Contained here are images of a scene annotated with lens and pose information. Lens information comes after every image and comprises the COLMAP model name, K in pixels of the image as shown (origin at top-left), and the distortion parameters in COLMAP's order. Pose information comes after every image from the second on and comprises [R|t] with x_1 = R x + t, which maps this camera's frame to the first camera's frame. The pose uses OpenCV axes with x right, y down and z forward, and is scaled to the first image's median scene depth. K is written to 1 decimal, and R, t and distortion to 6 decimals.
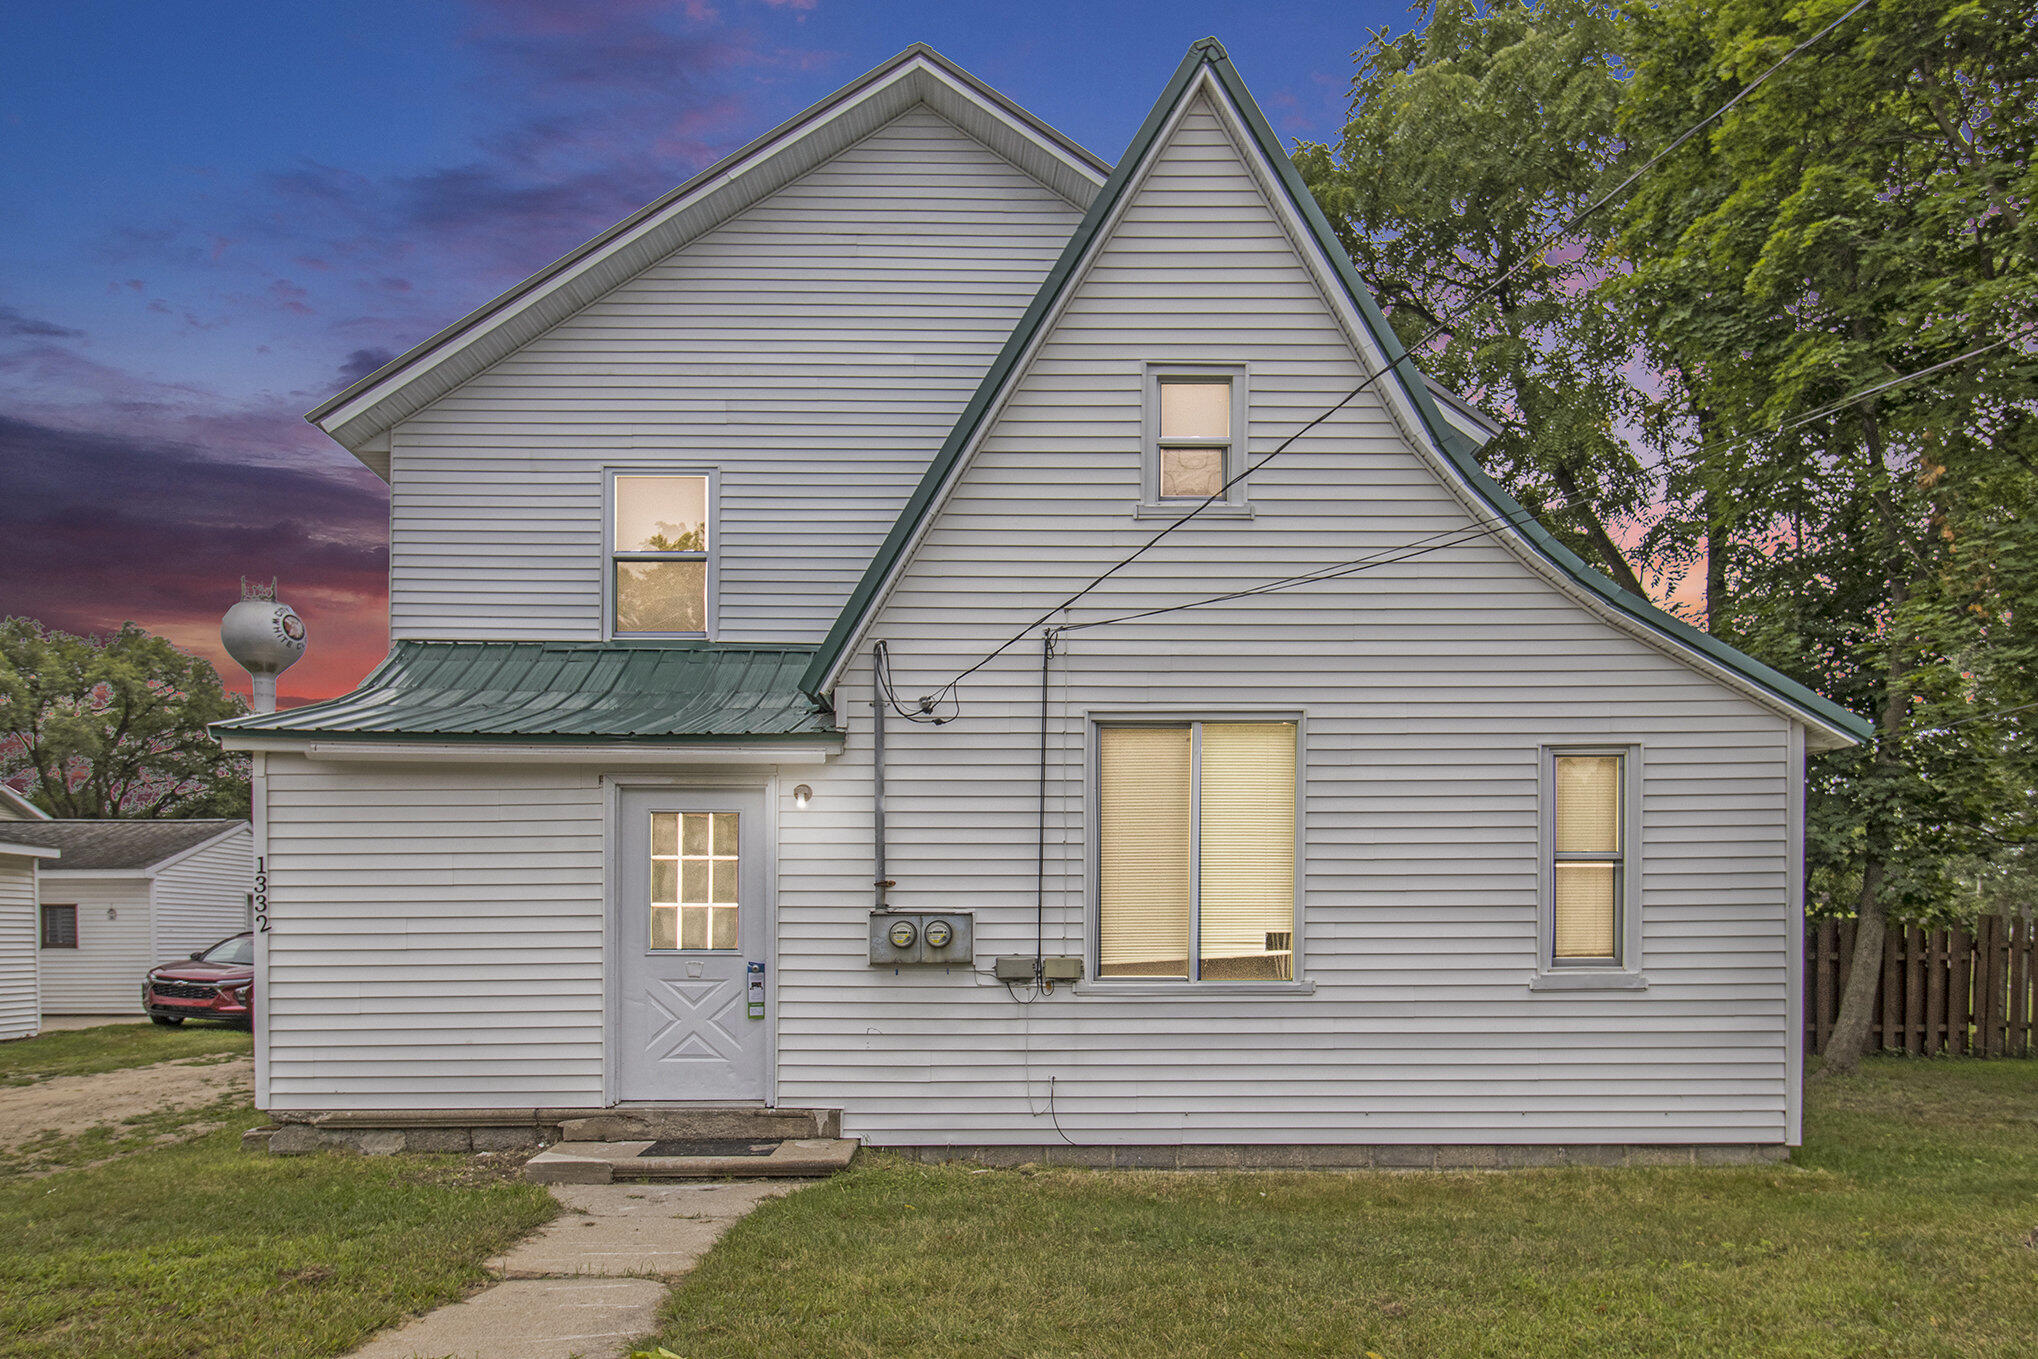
lens RADIAL K [[1477.5, 0, 1178.4], [0, 1477.5, 752.9], [0, 0, 1]] dist [0.003548, 0.047368]
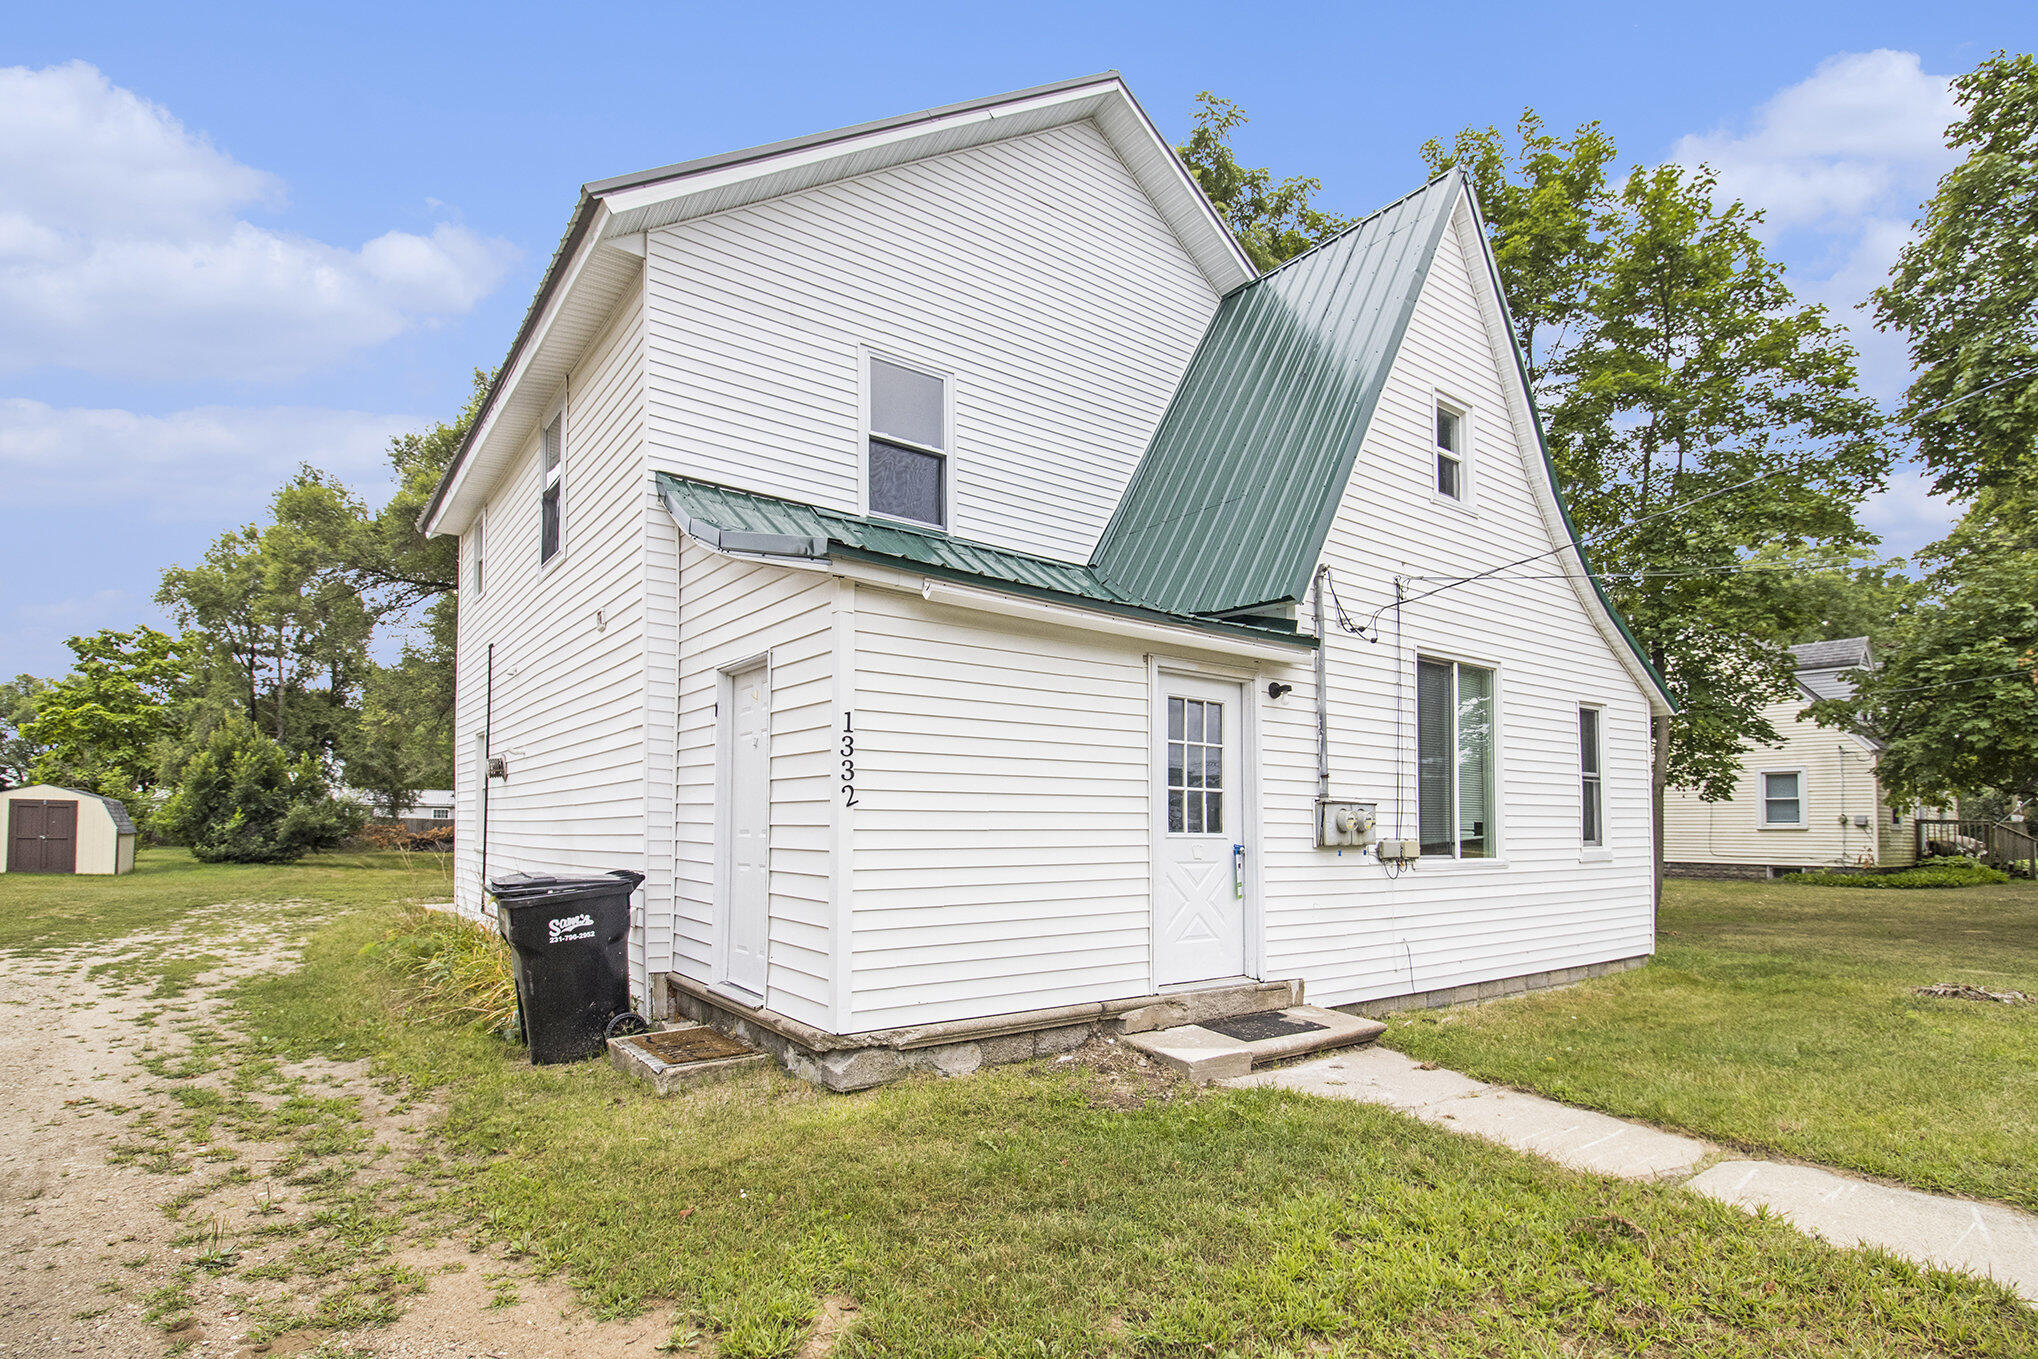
lens RADIAL K [[979.8, 0, 1019.0], [0, 979.8, 679.5], [0, 0, 1]] dist [0.001265, 0.000417]
pose [[0.814047, 0.093801, 0.573174, -0.833258], [-0.078279, 0.995587, -0.051754, 0.072111], [-0.575500, -0.002737, 0.817798, 0.517230]]
